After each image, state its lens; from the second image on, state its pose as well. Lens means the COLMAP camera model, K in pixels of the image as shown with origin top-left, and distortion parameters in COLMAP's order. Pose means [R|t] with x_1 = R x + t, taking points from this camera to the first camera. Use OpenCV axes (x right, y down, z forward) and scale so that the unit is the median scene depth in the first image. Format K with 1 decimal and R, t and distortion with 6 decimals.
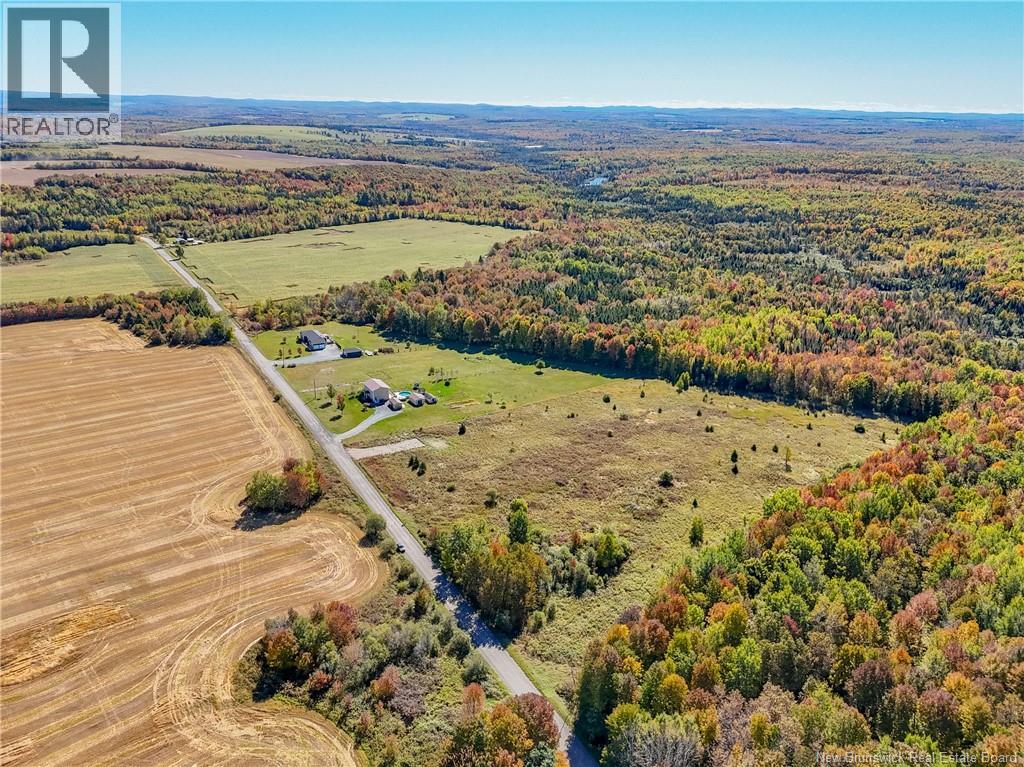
lens RADIAL K [[740.5, 0, 516.2], [0, 740.5, 374.0], [0, 0, 1]] dist [0.084369, -0.077765]
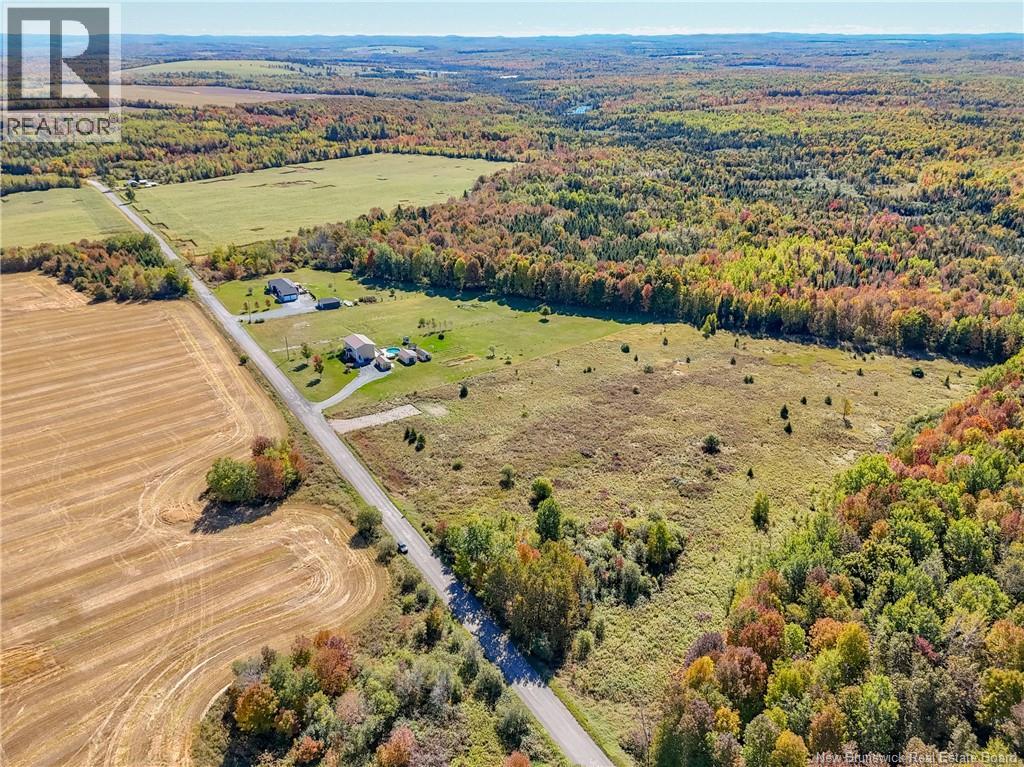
lens RADIAL K [[740.5, 0, 514.3], [0, 740.5, 382.6], [0, 0, 1]] dist [0.084369, -0.077765]
pose [[0.999210, -0.033899, 0.020719, -0.038566], [0.031943, 0.995572, 0.088412, -0.010530], [-0.023625, -0.087680, 0.995869, 0.181001]]
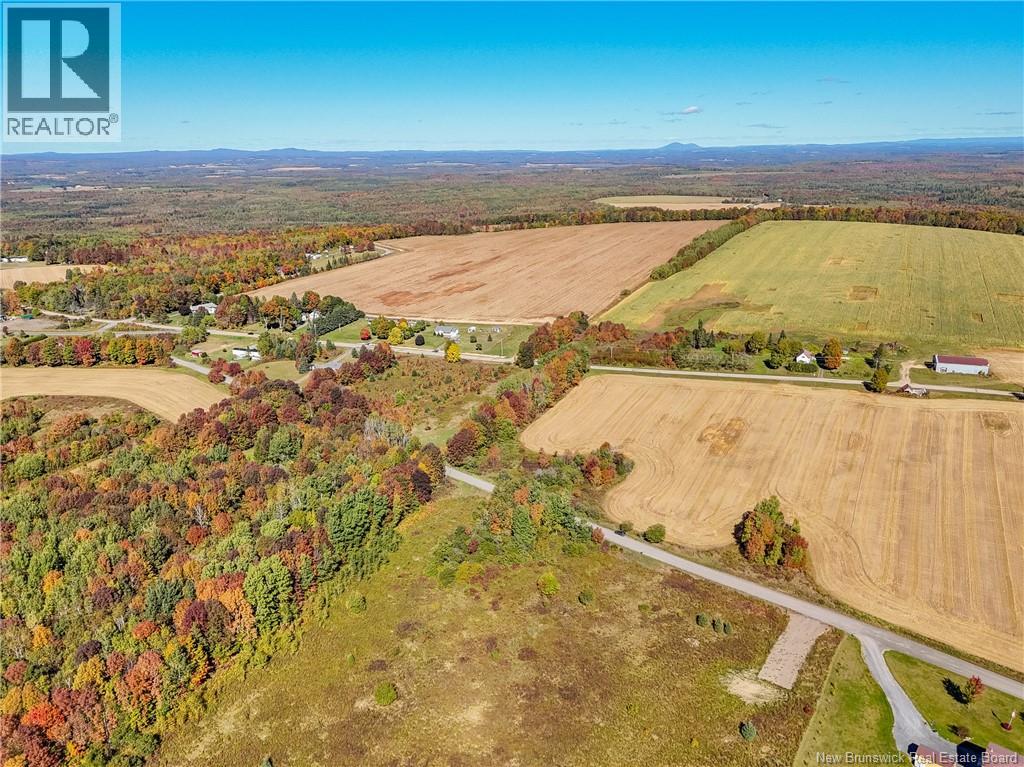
lens RADIAL K [[740.5, 0, 511.6], [0, 740.5, 388.0], [0, 0, 1]] dist [0.084369, -0.077765]
pose [[-0.951590, 0.081578, -0.296346, 0.285262], [-0.114135, 0.801420, 0.587111, -0.523561], [0.285392, 0.592513, -0.753312, 1.464963]]
